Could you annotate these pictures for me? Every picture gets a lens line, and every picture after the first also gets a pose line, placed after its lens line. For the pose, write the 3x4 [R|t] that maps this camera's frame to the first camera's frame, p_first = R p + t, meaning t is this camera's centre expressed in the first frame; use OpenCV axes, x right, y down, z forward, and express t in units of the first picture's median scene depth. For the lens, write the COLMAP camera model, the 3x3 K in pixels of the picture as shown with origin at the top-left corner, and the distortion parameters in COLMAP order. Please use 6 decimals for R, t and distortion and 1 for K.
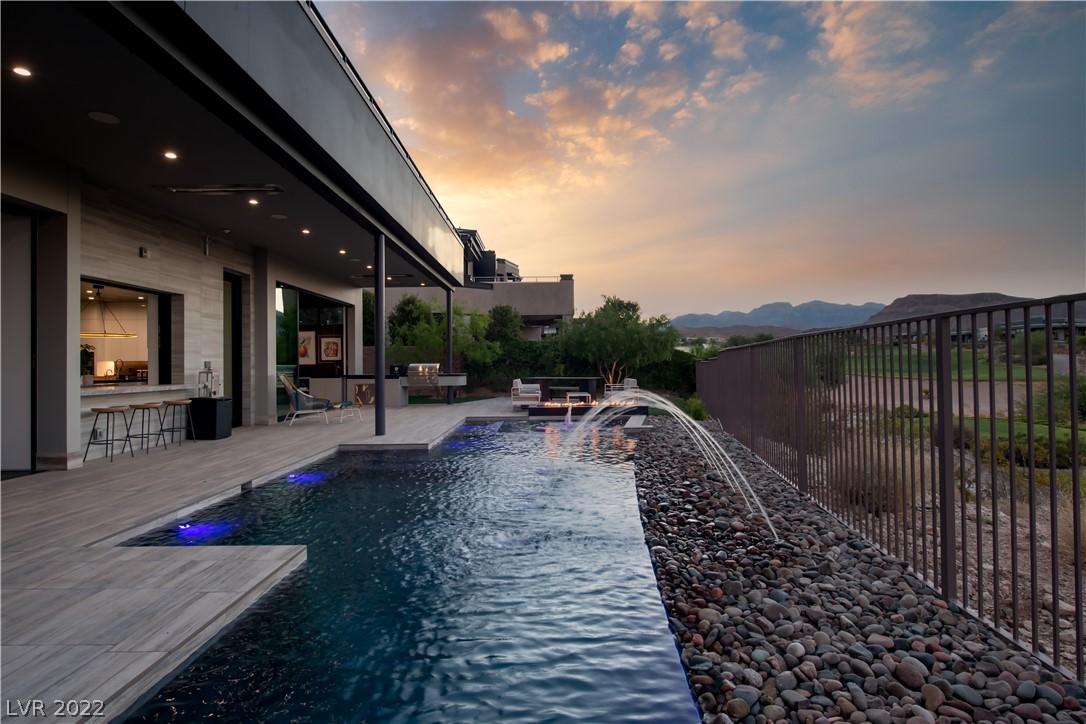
lens RADIAL K [[543.9, 0, 545.1], [0, 543.9, 363.5], [0, 0, 1]] dist [0.002479, 0.000210]
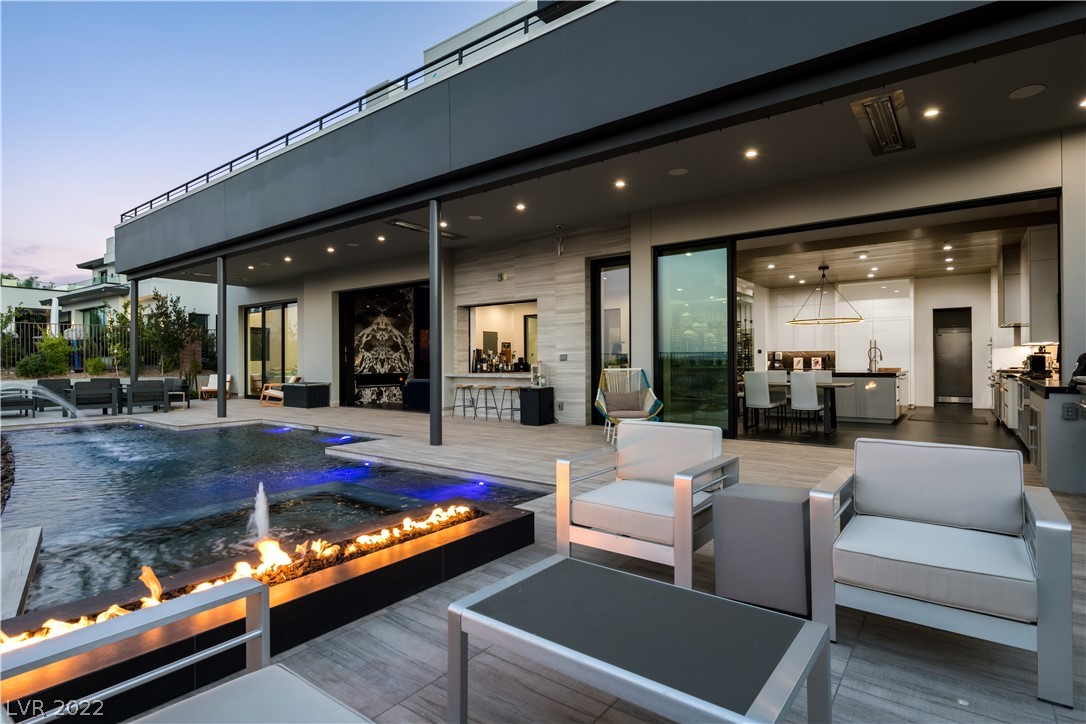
lens RADIAL K [[562.3, 0, 544.1], [0, 562.3, 361.7], [0, 0, 1]] dist [0.001776, -0.000143]
pose [[-0.603621, 0.022056, -0.796966, 0.298754], [0.022888, 0.999685, 0.010331, -0.001917], [0.796942, -0.012005, -0.603936, 1.738195]]
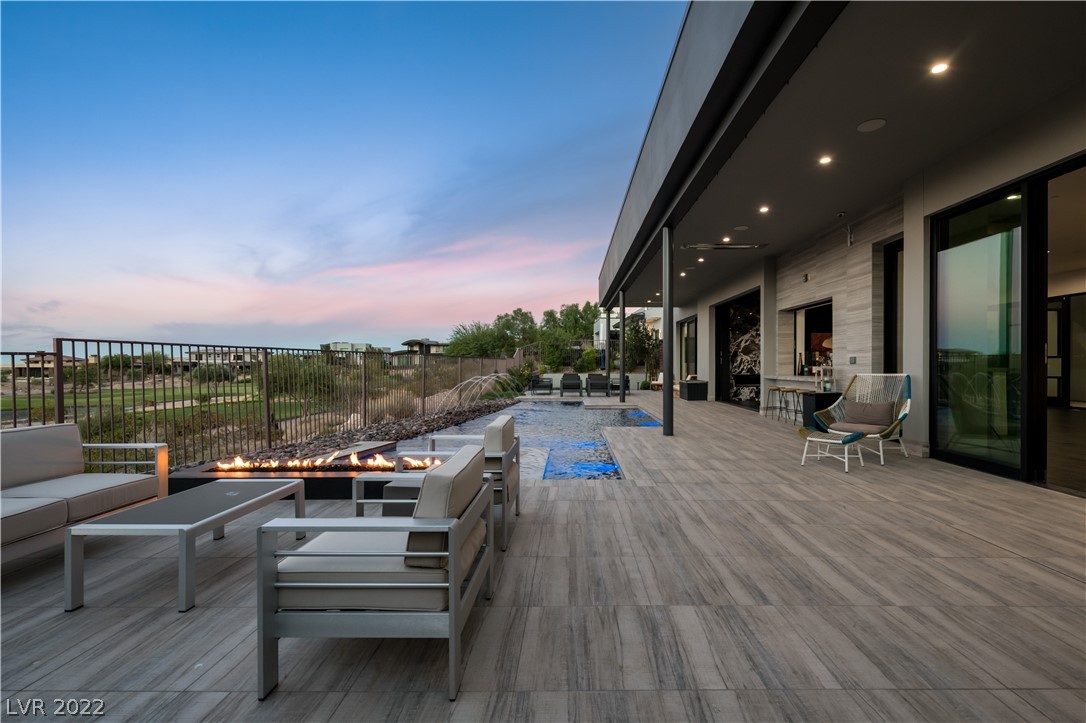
lens RADIAL K [[482.1, 0, 547.5], [0, 482.1, 367.0], [0, 0, 1]] dist [0.001400, 0.000060]
pose [[-0.999207, 0.021046, 0.033806, -0.121983], [0.020936, 0.999774, -0.003612, 0.006146], [-0.033874, -0.002901, -0.999422, 1.976222]]
